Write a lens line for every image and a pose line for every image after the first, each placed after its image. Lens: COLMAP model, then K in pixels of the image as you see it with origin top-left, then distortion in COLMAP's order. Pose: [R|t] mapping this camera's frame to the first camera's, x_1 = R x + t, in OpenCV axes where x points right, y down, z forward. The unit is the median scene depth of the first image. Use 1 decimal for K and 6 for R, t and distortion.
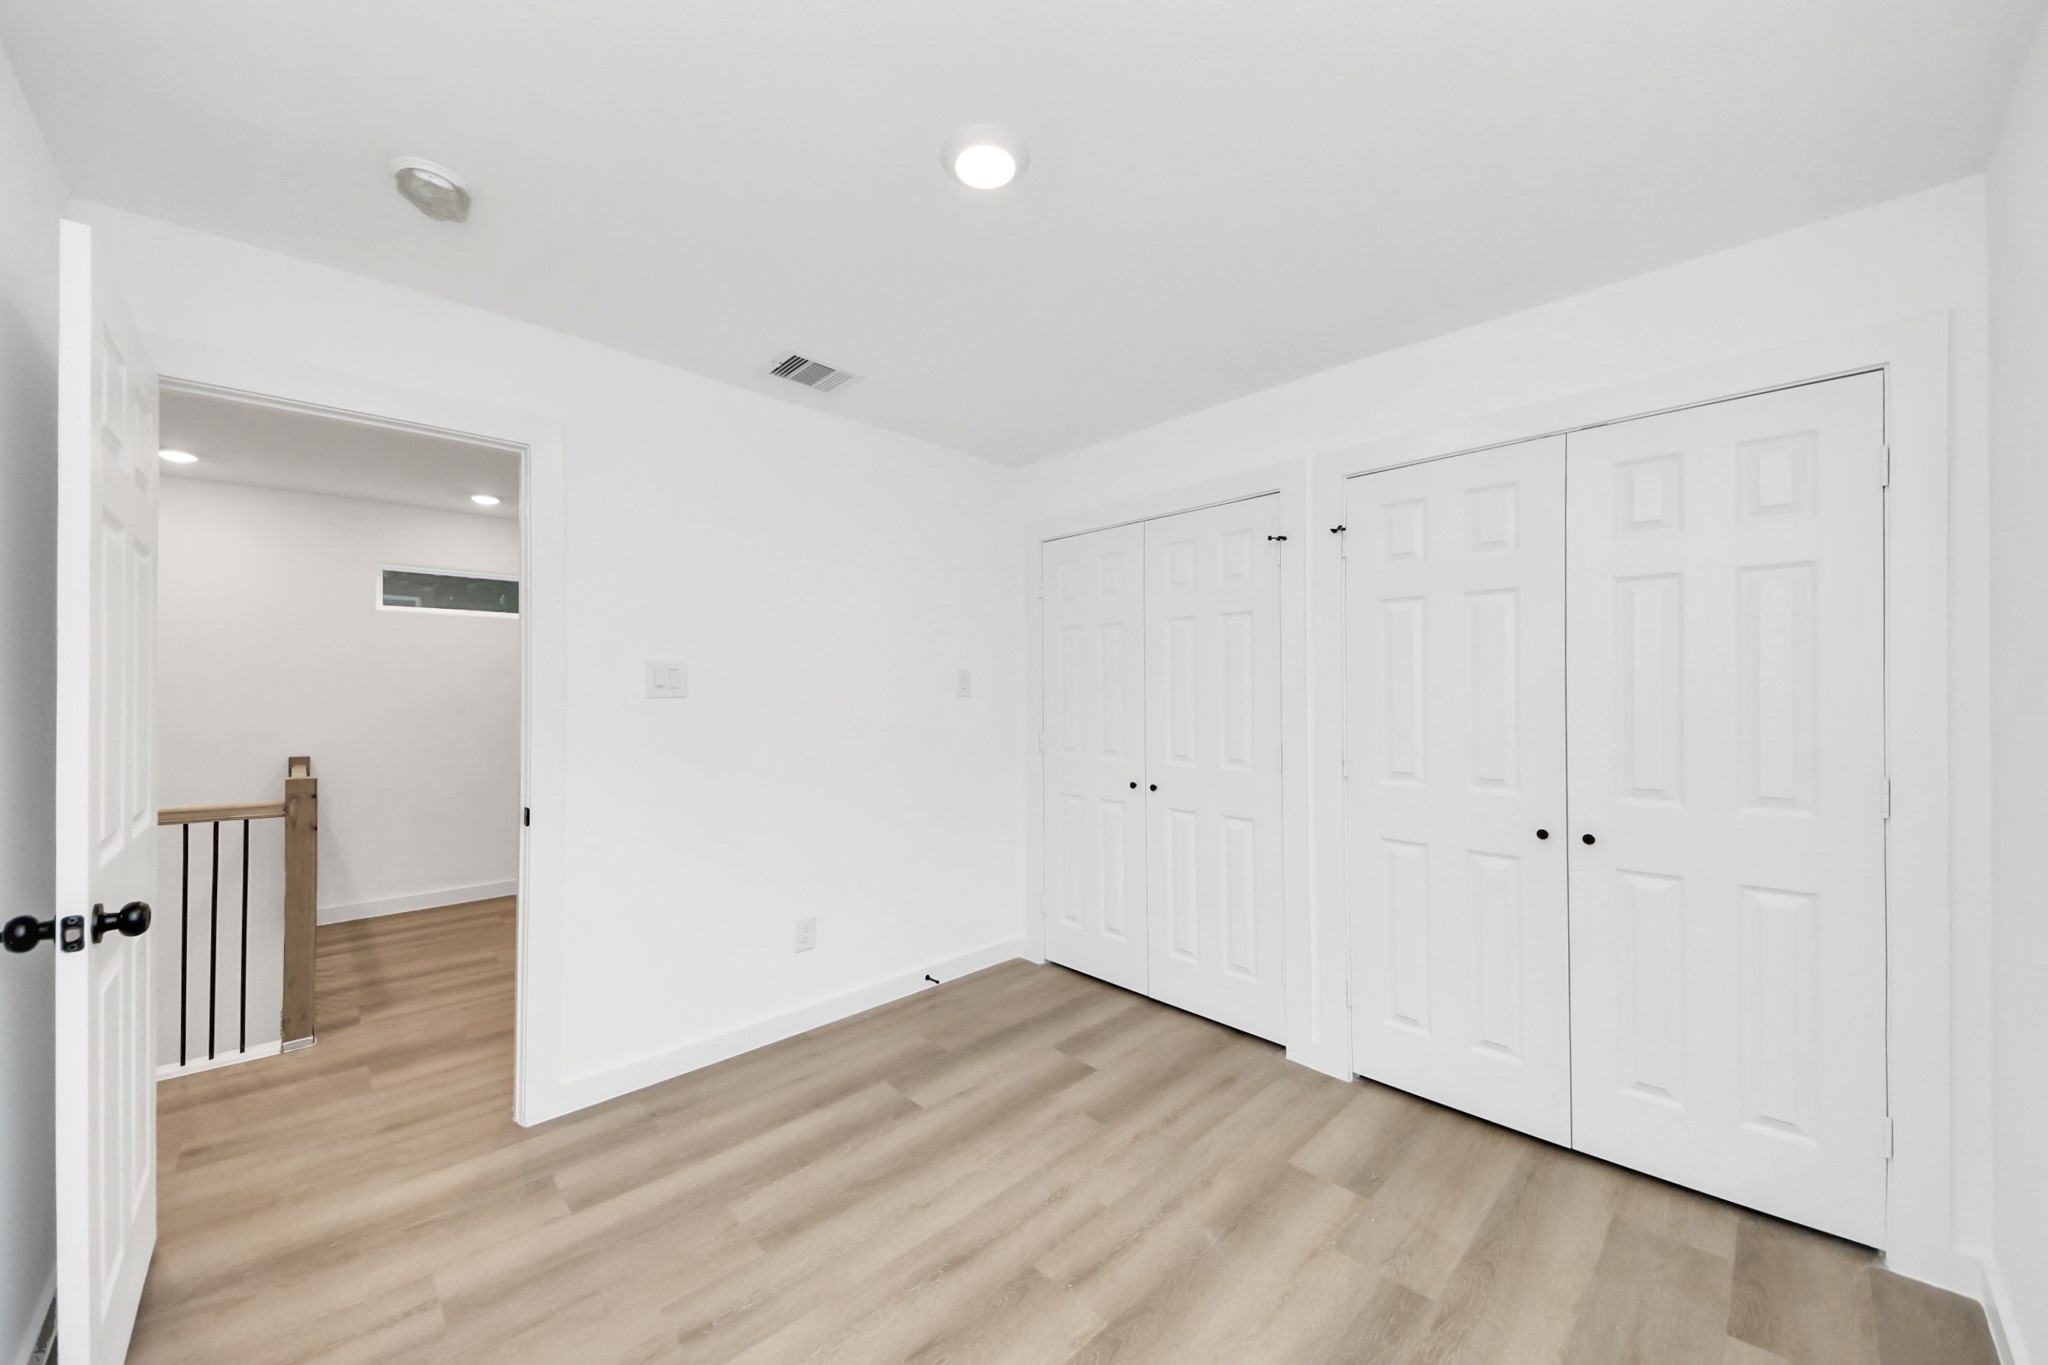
lens RADIAL K [[741.7, 0, 1009.0], [0, 741.7, 690.6], [0, 0, 1]] dist [-0.000370, -0.008816]
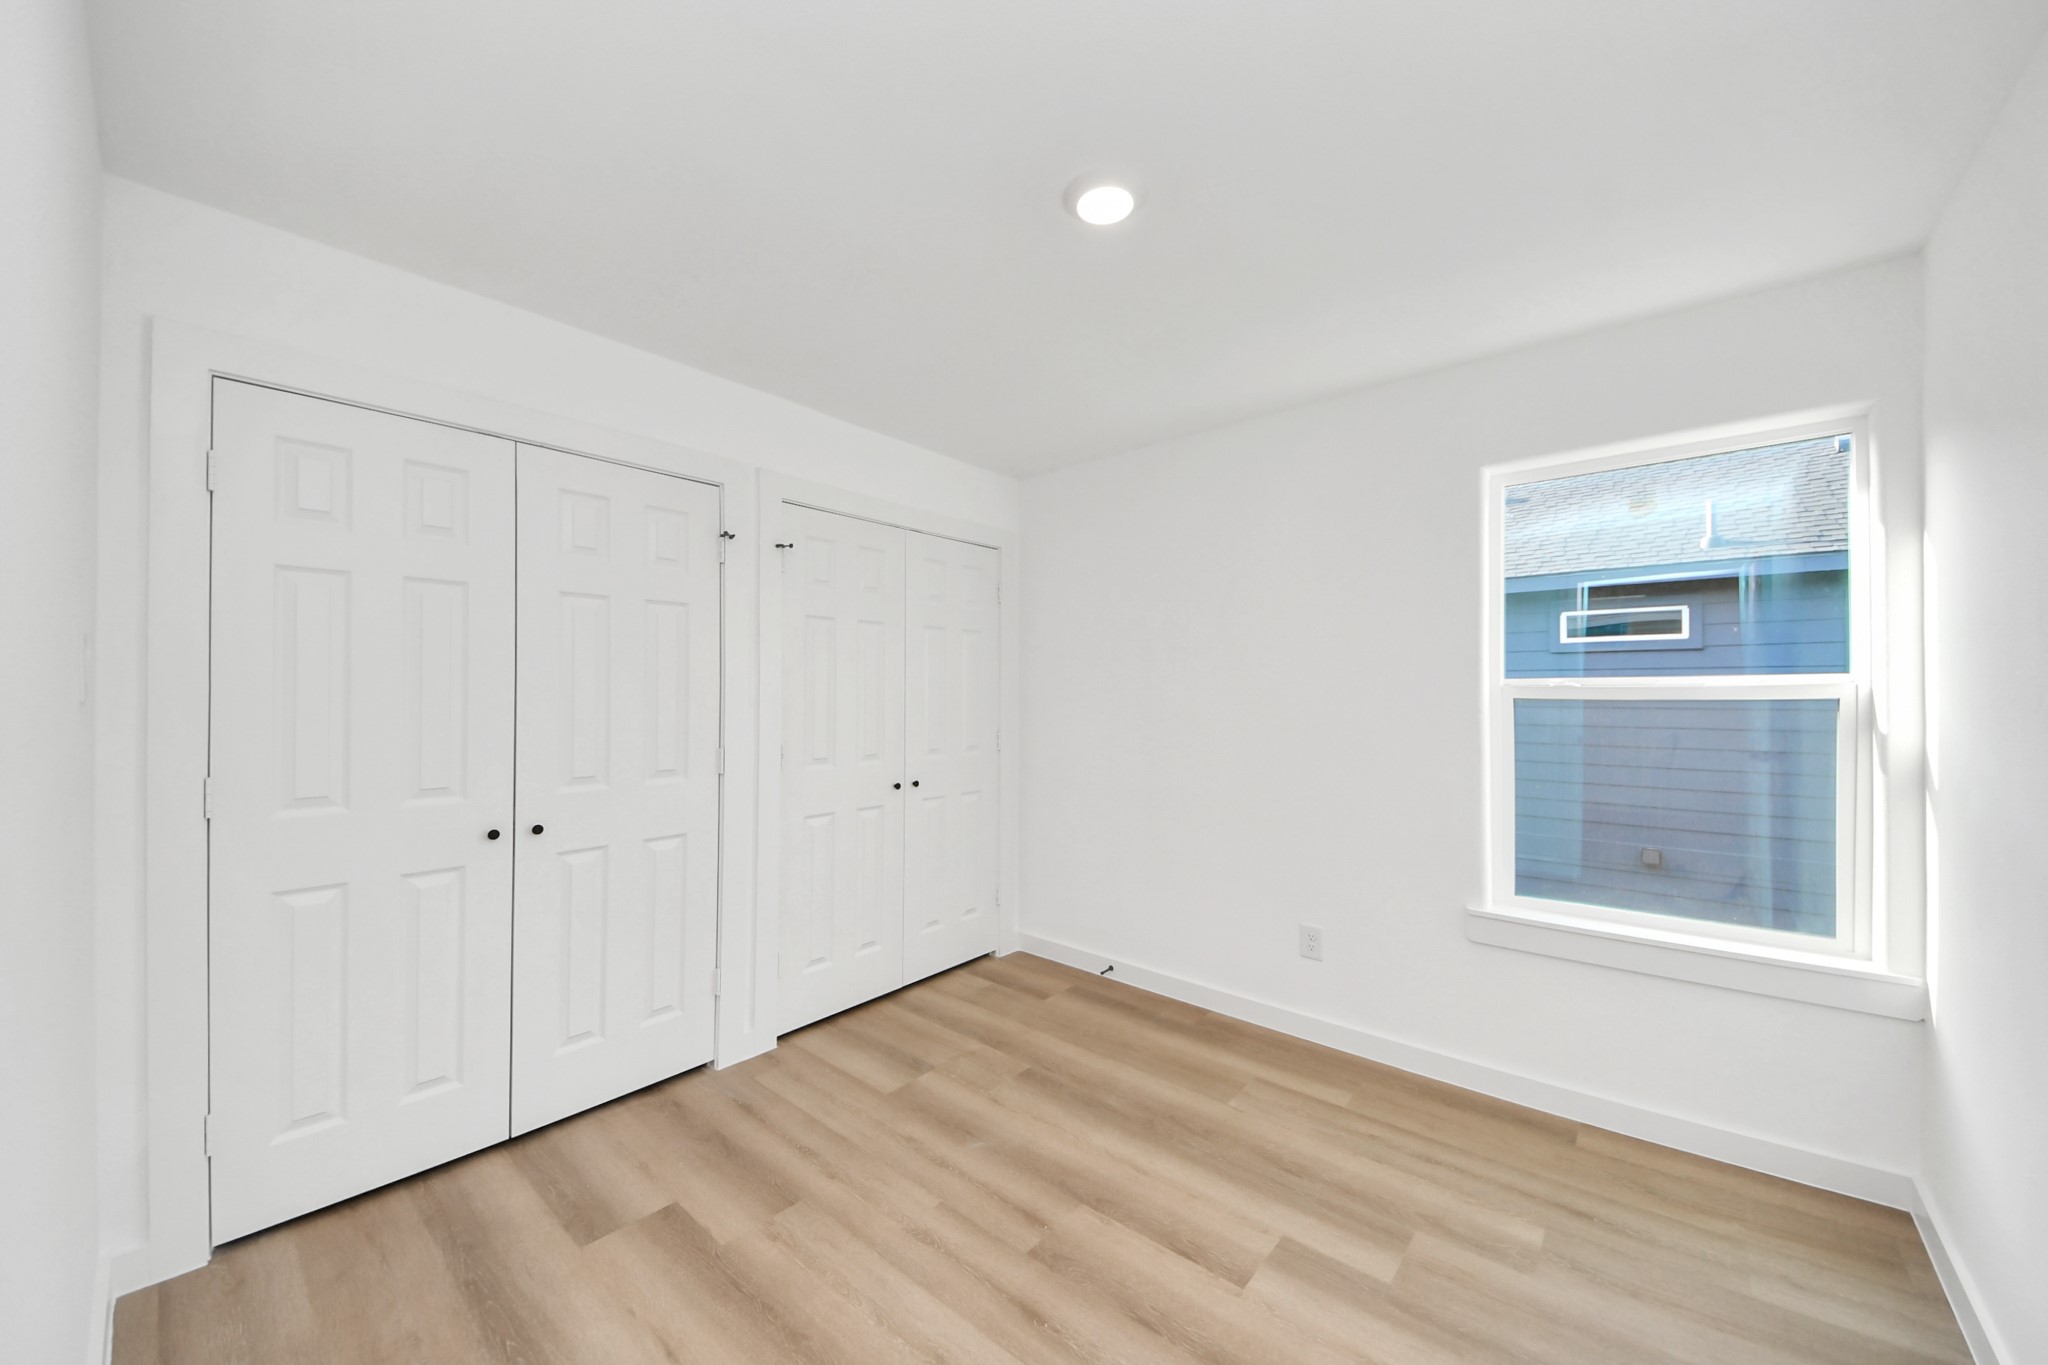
lens RADIAL K [[727.6, 0, 1024.0], [0, 727.6, 682.5], [0, 0, 1]] dist [0.061454, -0.028840]
pose [[-0.081719, 0.016058, 0.996526, -0.771832], [-0.002615, 0.999863, -0.016327, 0.003656], [-0.996652, -0.003940, -0.081666, 0.831613]]
